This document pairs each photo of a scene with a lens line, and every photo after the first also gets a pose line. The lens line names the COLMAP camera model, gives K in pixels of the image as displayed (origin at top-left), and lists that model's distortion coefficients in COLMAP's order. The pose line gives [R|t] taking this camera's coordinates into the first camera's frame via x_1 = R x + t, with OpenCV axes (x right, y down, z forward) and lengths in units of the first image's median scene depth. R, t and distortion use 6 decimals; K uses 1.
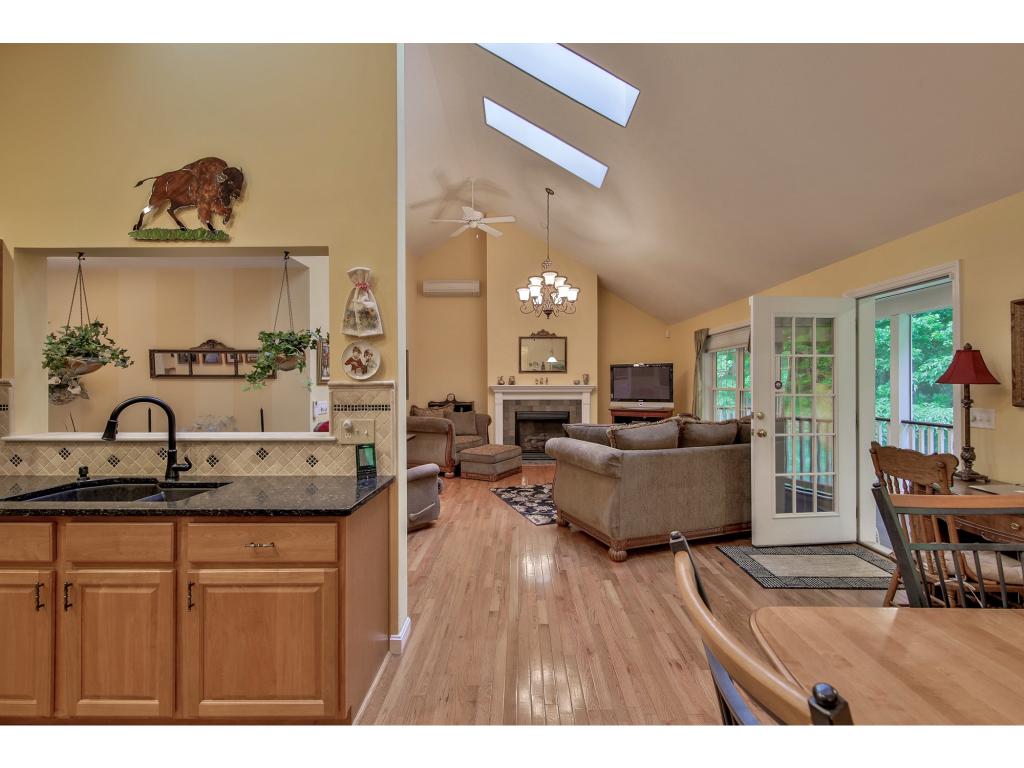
lens RADIAL K [[461.1, 0, 517.7], [0, 461.1, 383.2], [0, 0, 1]] dist [0.008613, -0.004849]
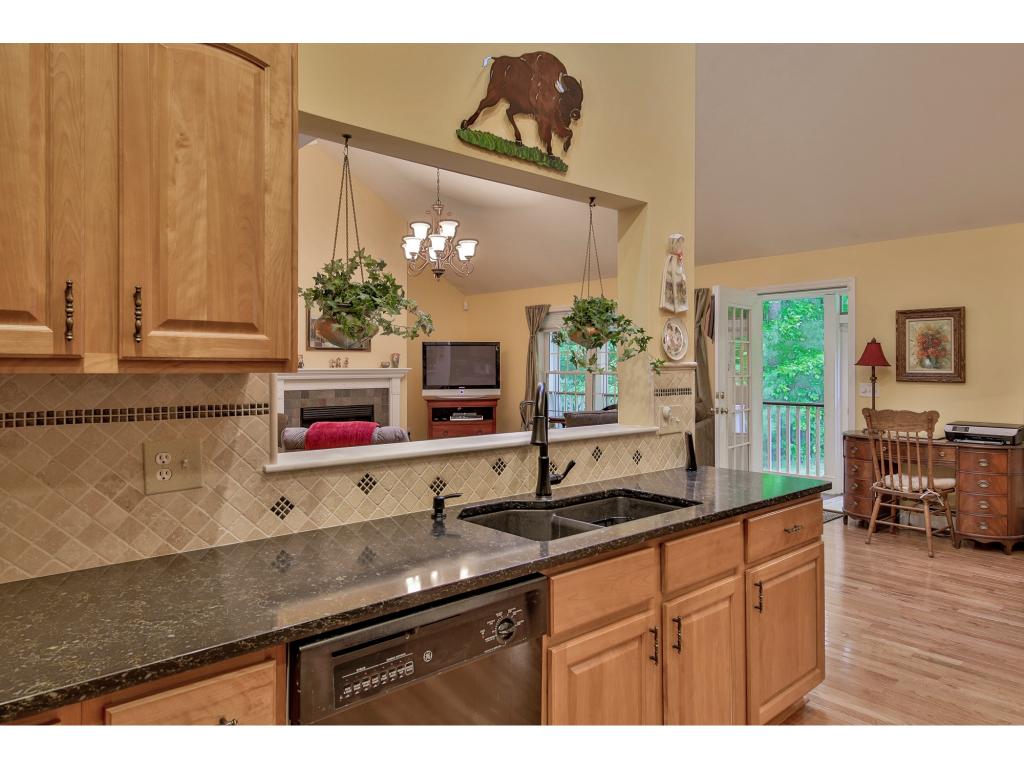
lens RADIAL K [[650.0, 0, 530.4], [0, 650.0, 374.5], [0, 0, 1]] dist [0.019575, -0.001720]
pose [[0.743010, -0.007108, 0.669243, -1.268385], [-0.001164, 0.999928, 0.011912, 0.004361], [-0.669280, -0.009630, 0.742948, 0.233172]]
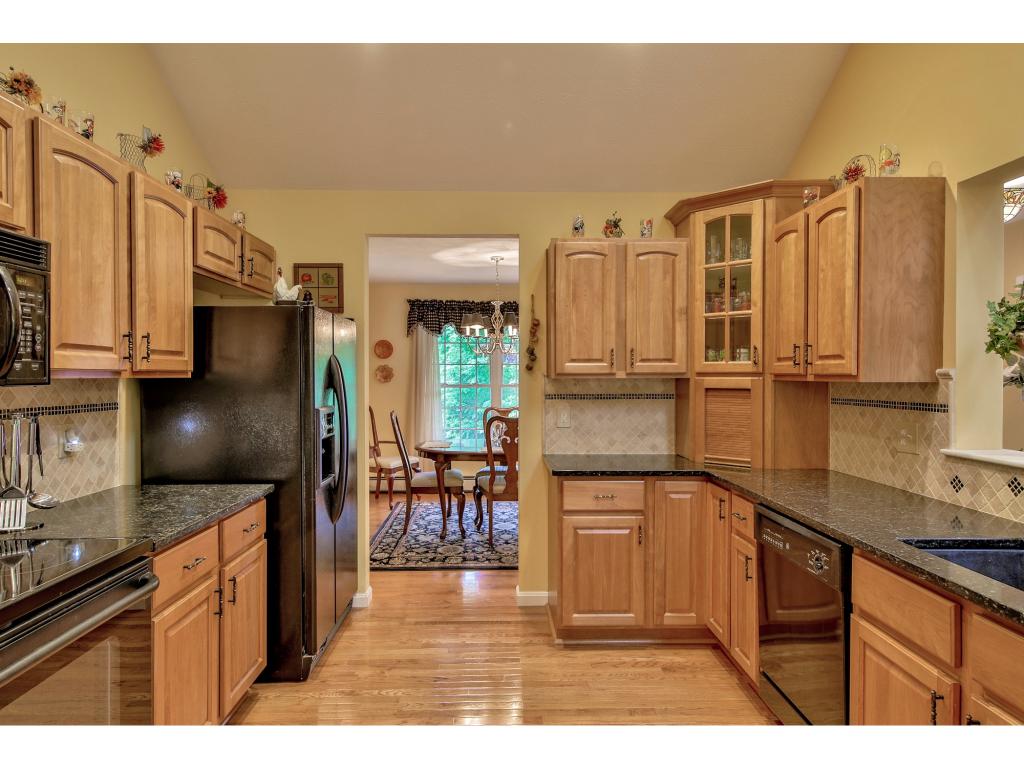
lens RADIAL K [[610.0, 0, 513.0], [0, 610.0, 386.4], [0, 0, 1]] dist [0.020632, -0.006513]
pose [[0.025940, 0.016041, -0.999535, -0.147522], [0.001544, 0.999869, 0.016086, 0.001232], [0.999662, -0.001960, 0.025912, 0.272067]]
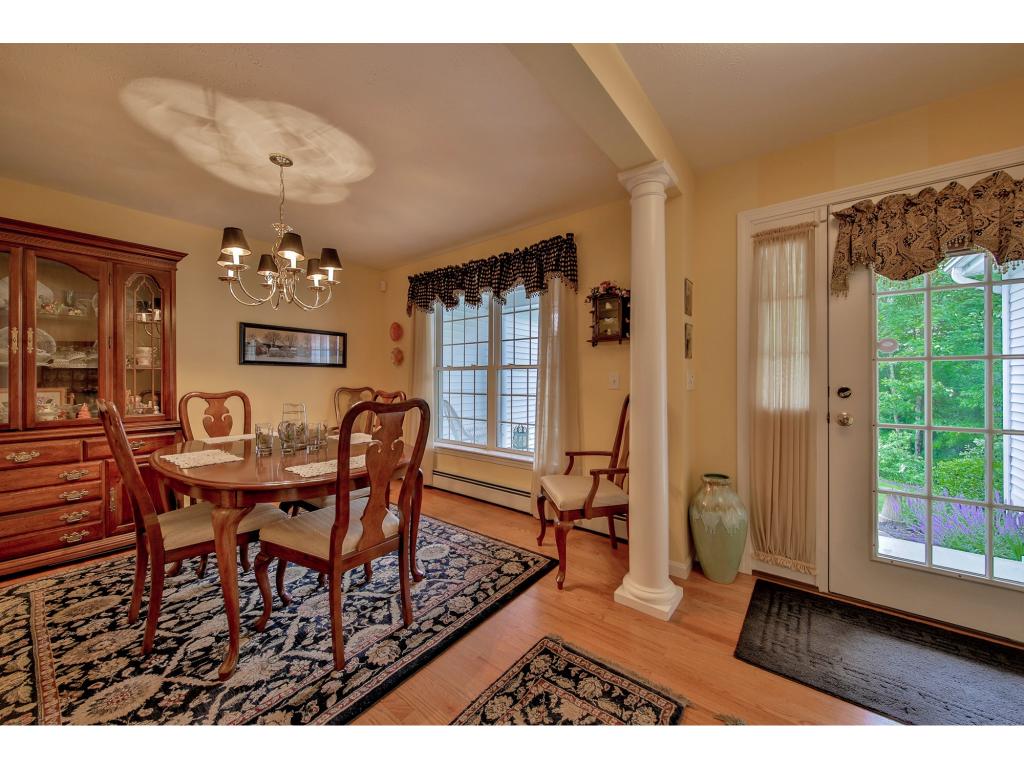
lens RADIAL K [[380.9, 0, 513.5], [0, 380.9, 377.7], [0, 0, 1]] dist [0.000170, -0.003085]
pose [[-0.624735, -0.004436, -0.780824, -1.895762], [-0.000903, 0.999987, -0.004958, 0.086203], [0.780836, -0.002392, -0.624732, 1.196213]]
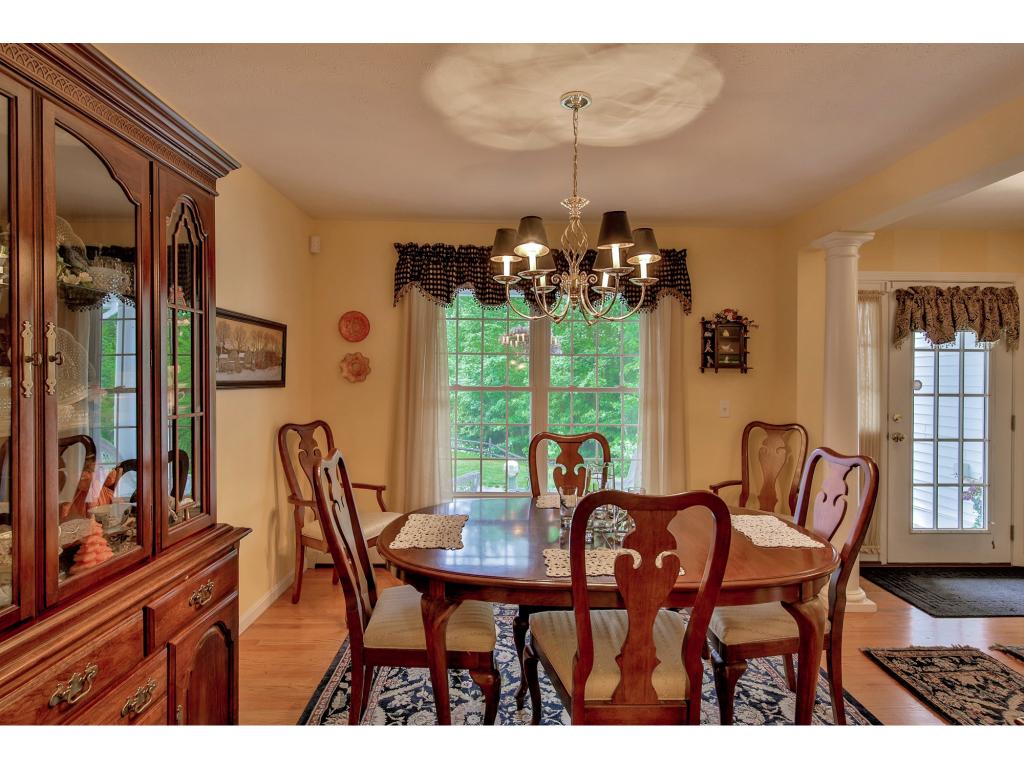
lens RADIAL K [[524.7, 0, 521.1], [0, 524.7, 382.1], [0, 0, 1]] dist [0.015530, -0.001484]
pose [[0.028376, 0.009200, -0.999555, -1.460967], [-0.008070, 0.999927, 0.008974, 0.009789], [0.999565, 0.007812, 0.028448, 0.173237]]
